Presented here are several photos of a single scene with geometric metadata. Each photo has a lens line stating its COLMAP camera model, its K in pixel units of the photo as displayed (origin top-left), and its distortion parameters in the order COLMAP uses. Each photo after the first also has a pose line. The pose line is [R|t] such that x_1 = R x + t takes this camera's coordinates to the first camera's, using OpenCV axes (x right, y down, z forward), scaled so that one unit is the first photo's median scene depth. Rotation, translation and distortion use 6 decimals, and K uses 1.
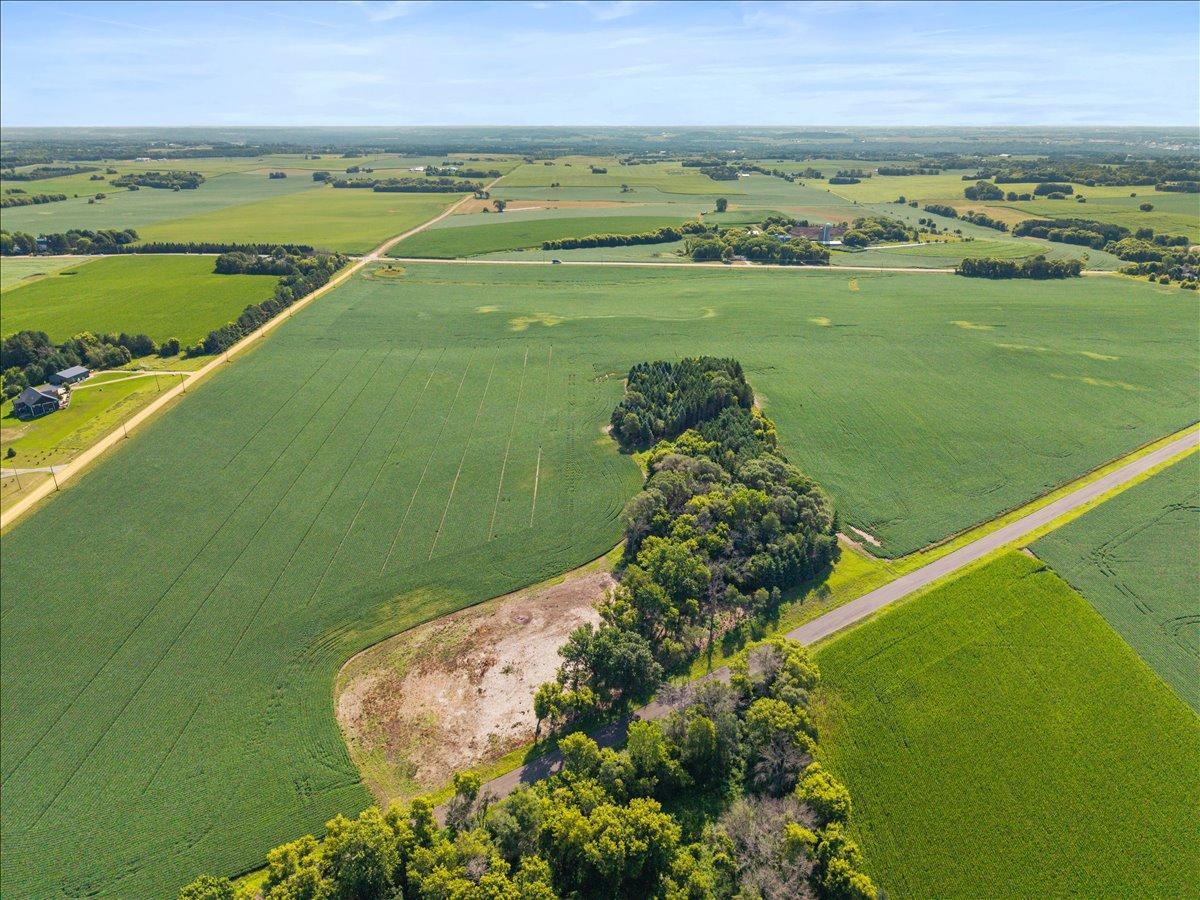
lens RADIAL K [[809.4, 0, 601.9], [0, 809.4, 446.1], [0, 0, 1]] dist [0.022148, -0.018118]
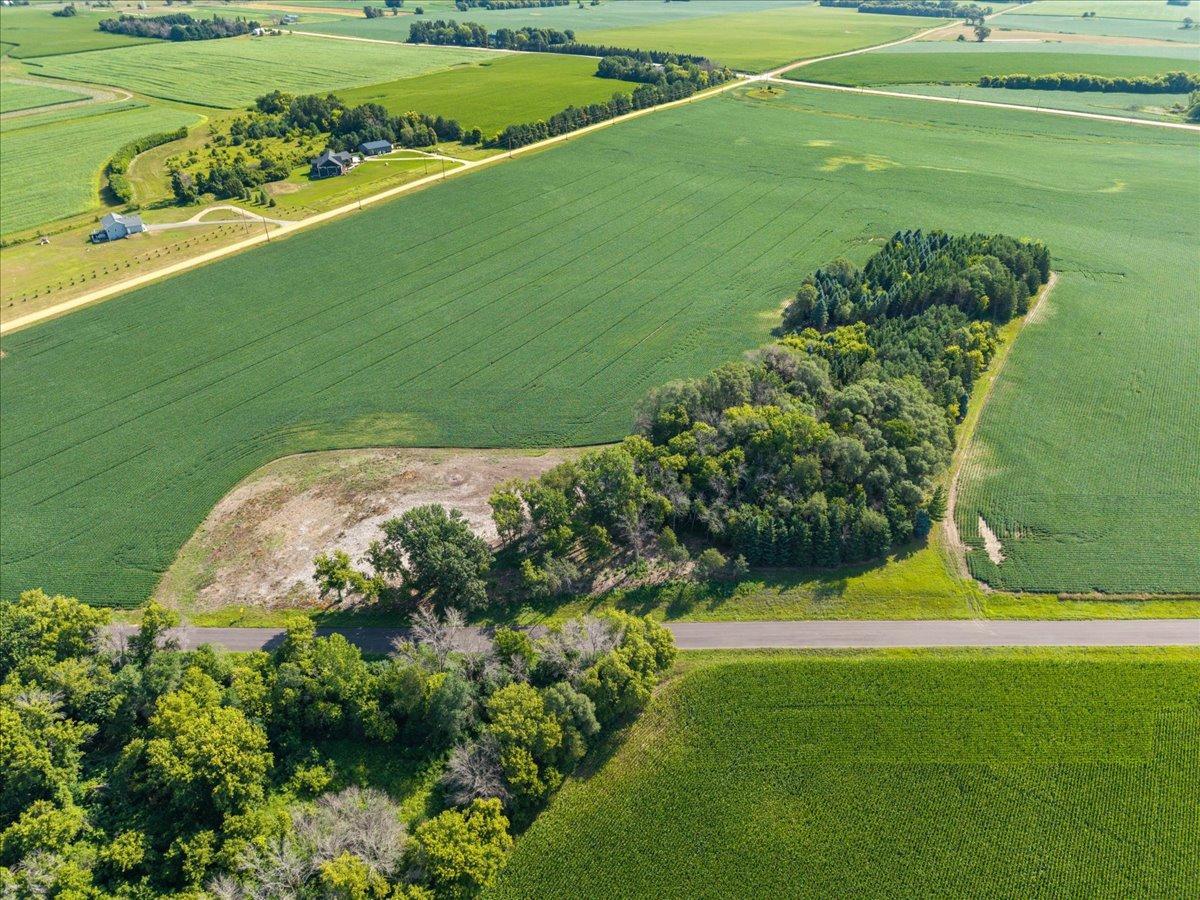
lens RADIAL K [[809.4, 0, 601.9], [0, 809.4, 446.1], [0, 0, 1]] dist [0.022148, -0.018118]
pose [[0.825149, 0.304530, -0.475805, 0.251105], [-0.216869, 0.948485, 0.230962, -0.027837], [0.521629, -0.087391, 0.848685, 0.222994]]
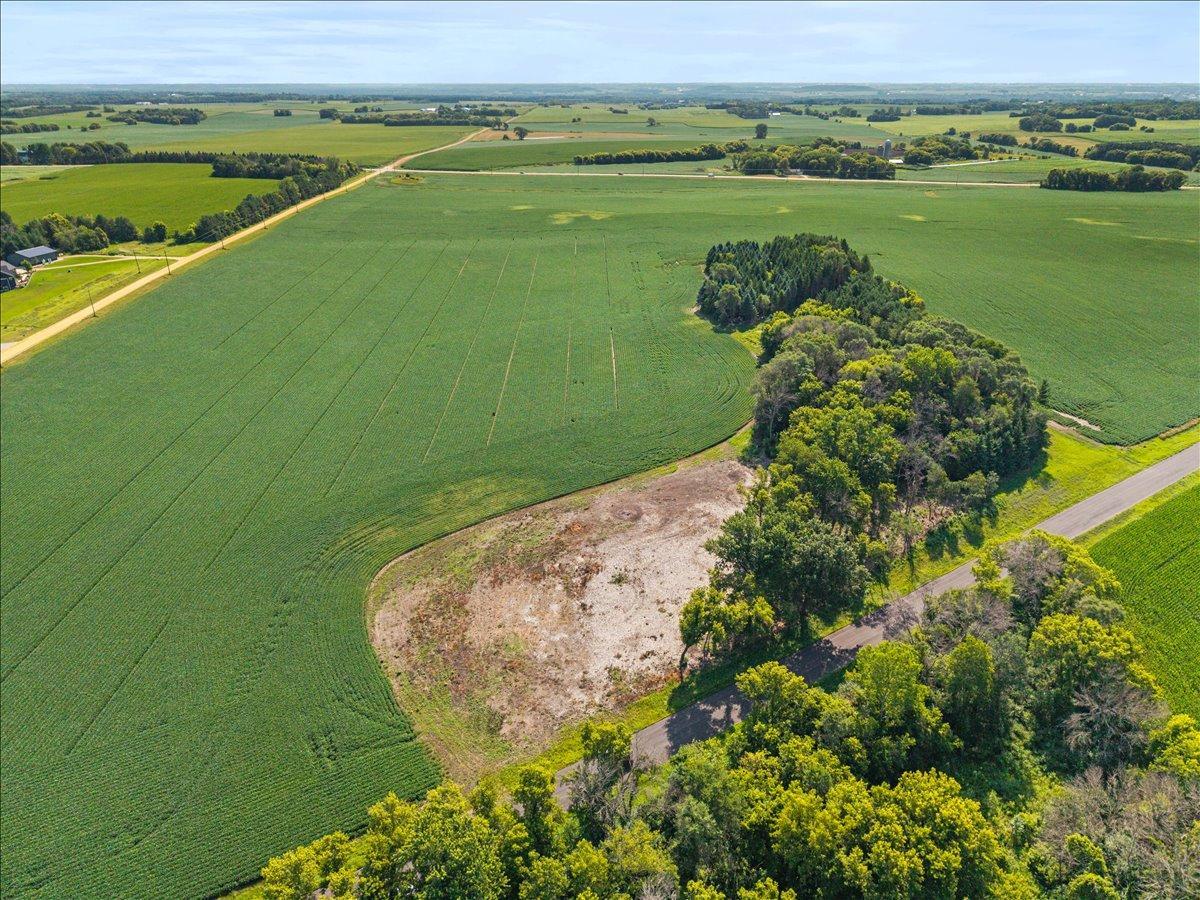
lens RADIAL K [[811.6, 0, 602.1], [0, 811.6, 452.1], [0, 0, 1]] dist [0.023621, -0.019515]
pose [[0.999920, 0.005061, -0.011586, -0.068575], [-0.004495, 0.998821, 0.048340, 0.075465], [0.011817, -0.048284, 0.998764, 0.179793]]
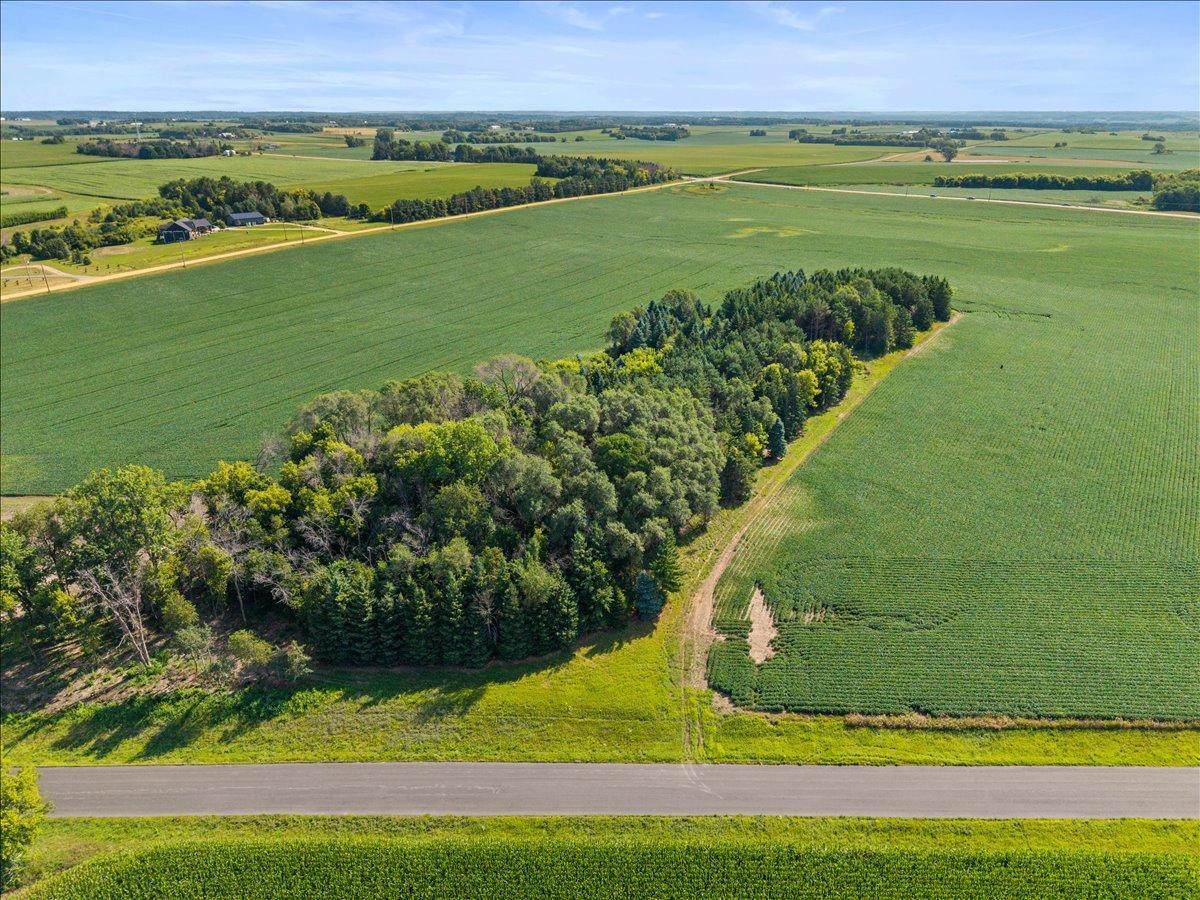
lens RADIAL K [[809.4, 0, 601.9], [0, 809.4, 446.1], [0, 0, 1]] dist [0.022148, -0.018118]
pose [[0.813953, 0.225634, -0.535322, 0.318224], [-0.218474, 0.972735, 0.077812, 0.010951], [0.538284, 0.053619, 0.841056, 0.451417]]
